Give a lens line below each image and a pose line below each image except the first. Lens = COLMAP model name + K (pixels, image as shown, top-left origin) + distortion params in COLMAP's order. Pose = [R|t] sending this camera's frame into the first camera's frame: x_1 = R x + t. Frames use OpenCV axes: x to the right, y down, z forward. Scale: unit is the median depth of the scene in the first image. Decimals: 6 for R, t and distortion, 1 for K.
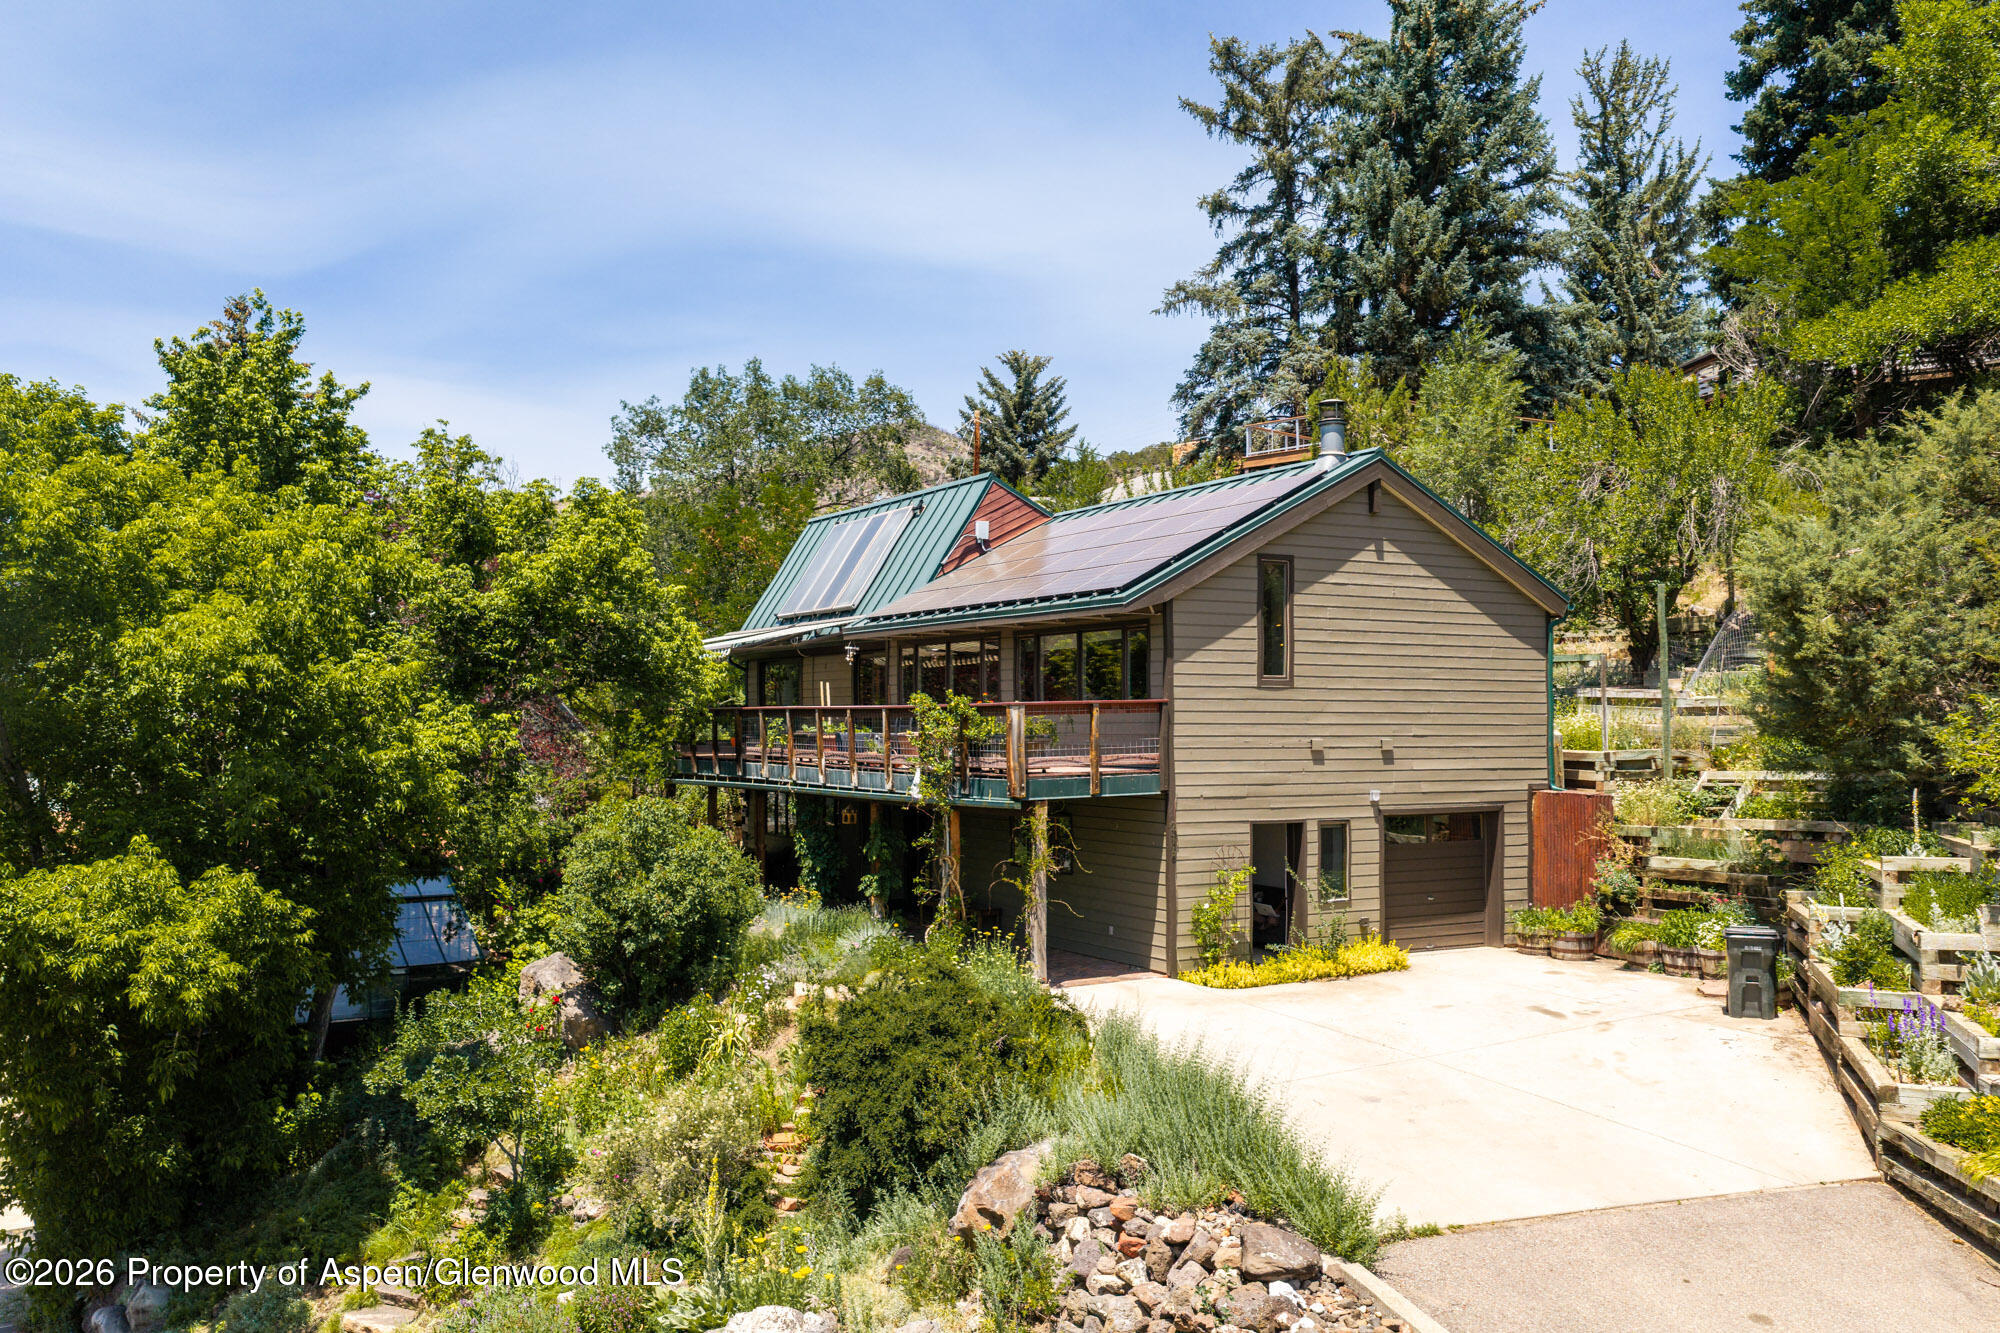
lens RADIAL K [[1679.6, 0, 972.1], [0, 1679.6, 672.6], [0, 0, 1]] dist [0.006184, -0.007991]
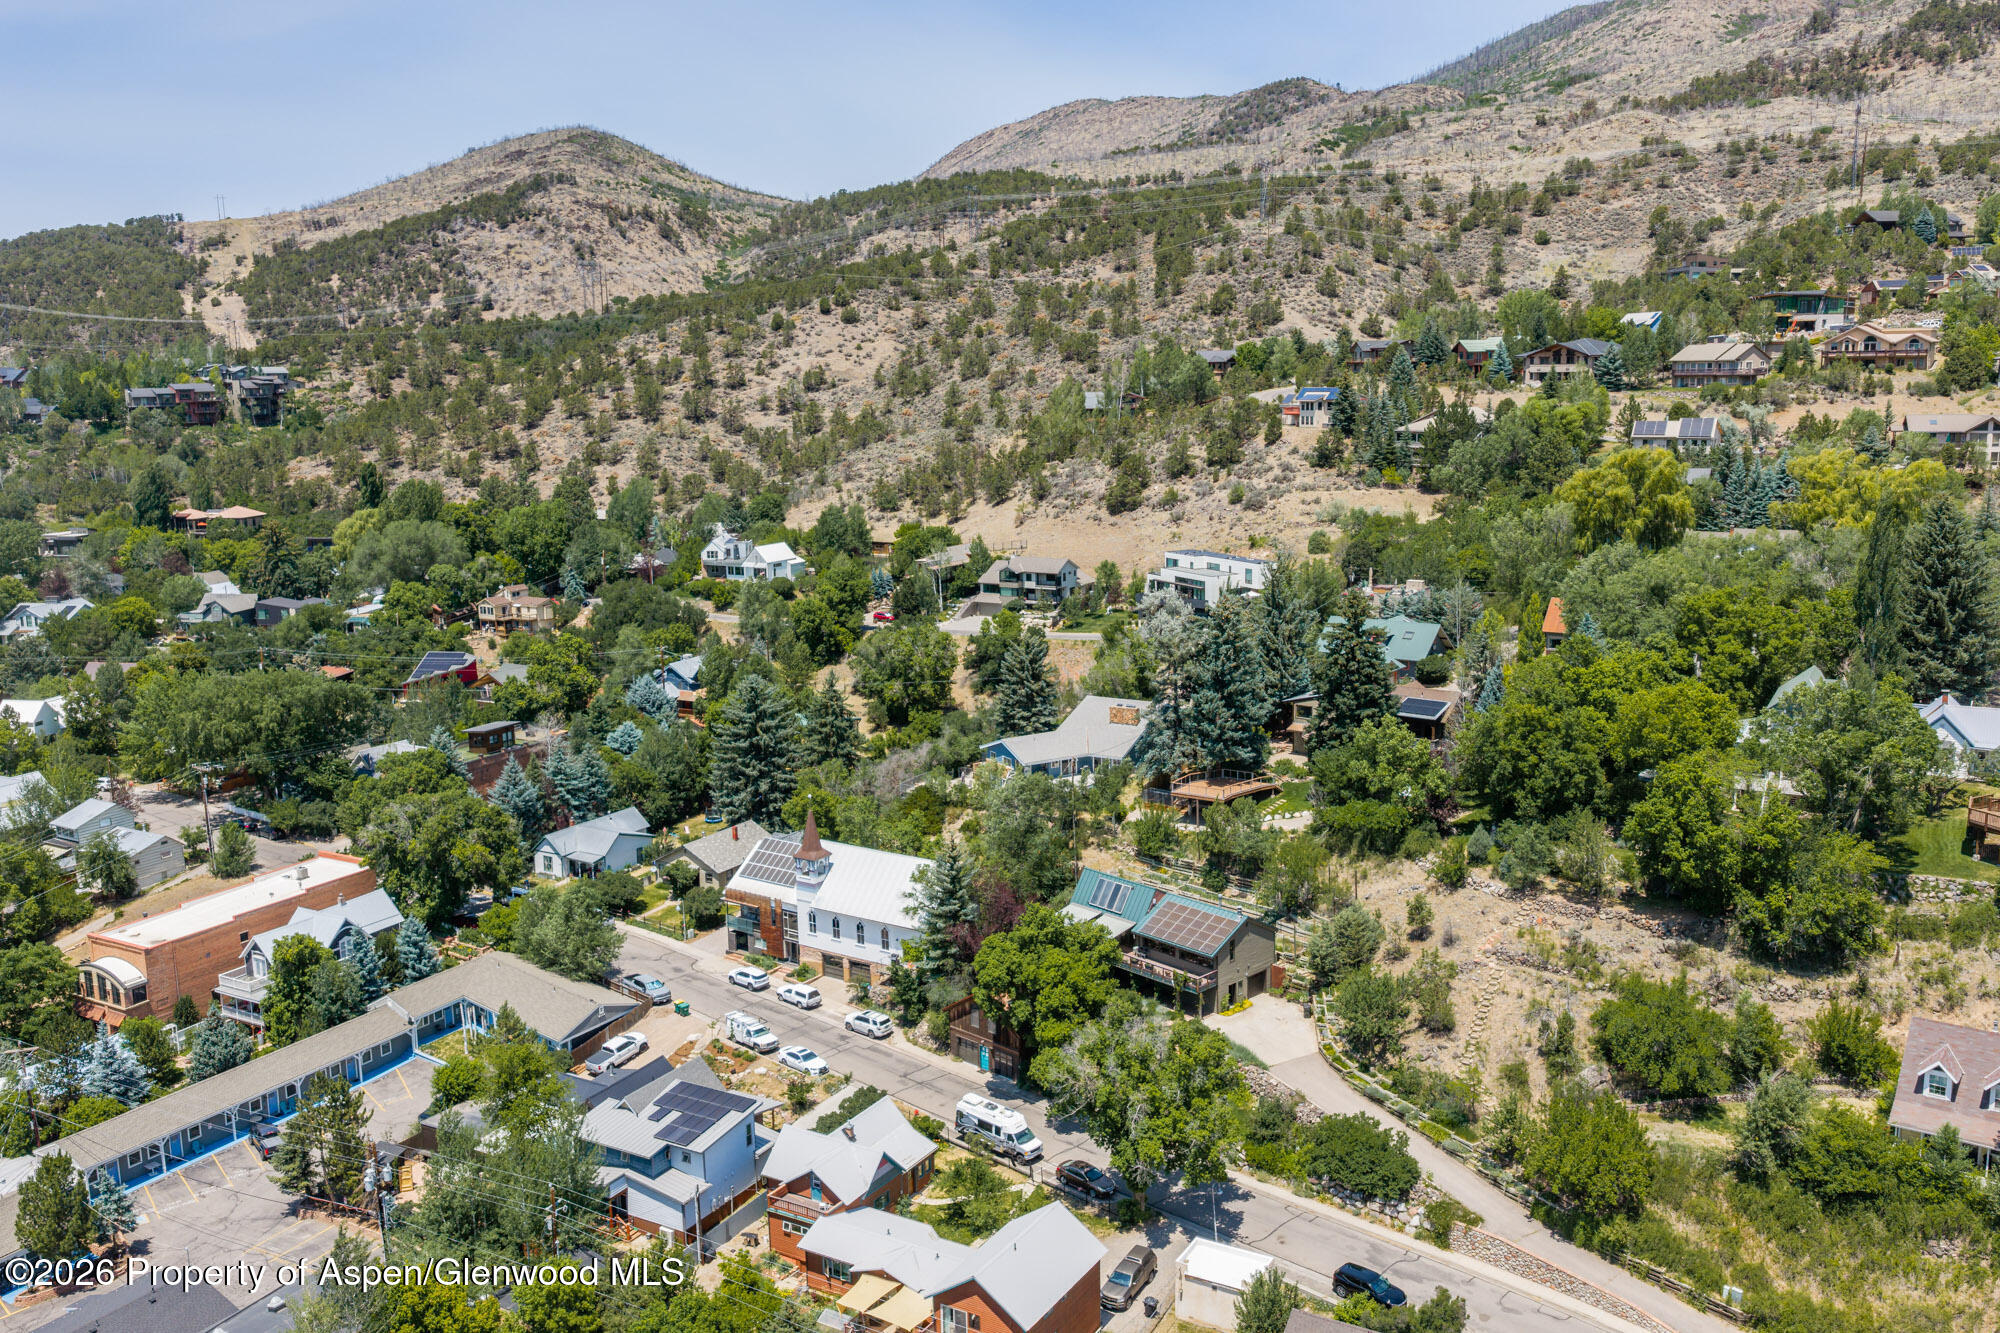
lens RADIAL K [[1652.3, 0, 994.7], [0, 1652.3, 651.7], [0, 0, 1]] dist [0.015055, -0.022395]
pose [[0.974690, -0.058171, 0.215860, -1.698188], [0.015244, 0.980600, 0.195424, -2.059960], [-0.223041, -0.187187, 0.956668, -3.868419]]
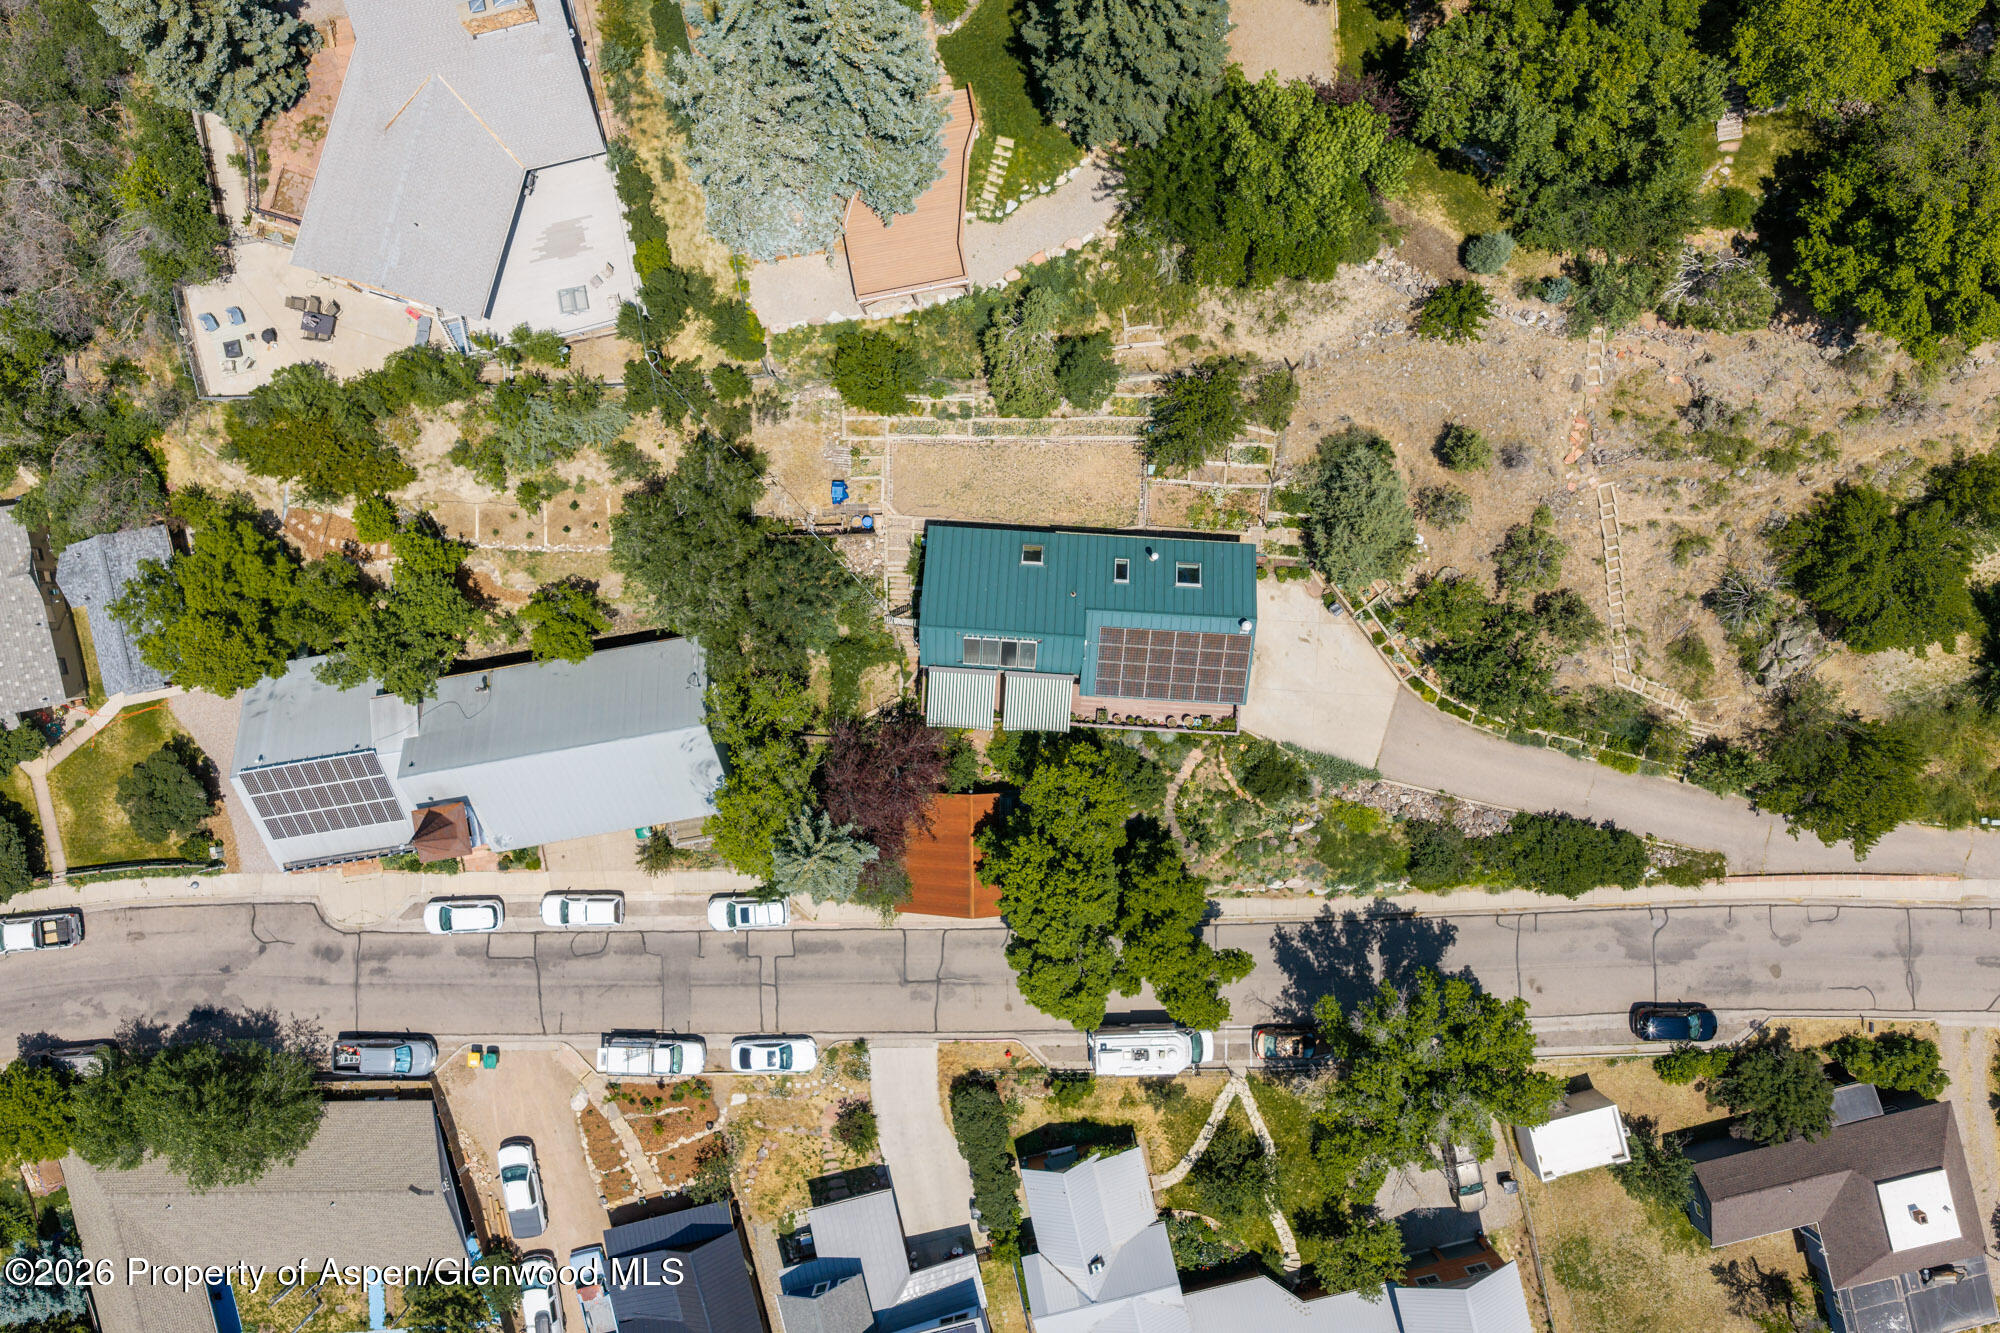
lens RADIAL K [[1683.9, 0, 995.3], [0, 1683.9, 666.2], [0, 0, 1]] dist [0.009444, -0.017745]
pose [[0.539035, -0.842277, -0.003343, -0.135195], [-0.022449, -0.018334, 0.999580, -3.611546], [-0.841984, -0.538734, -0.028791, 1.497871]]
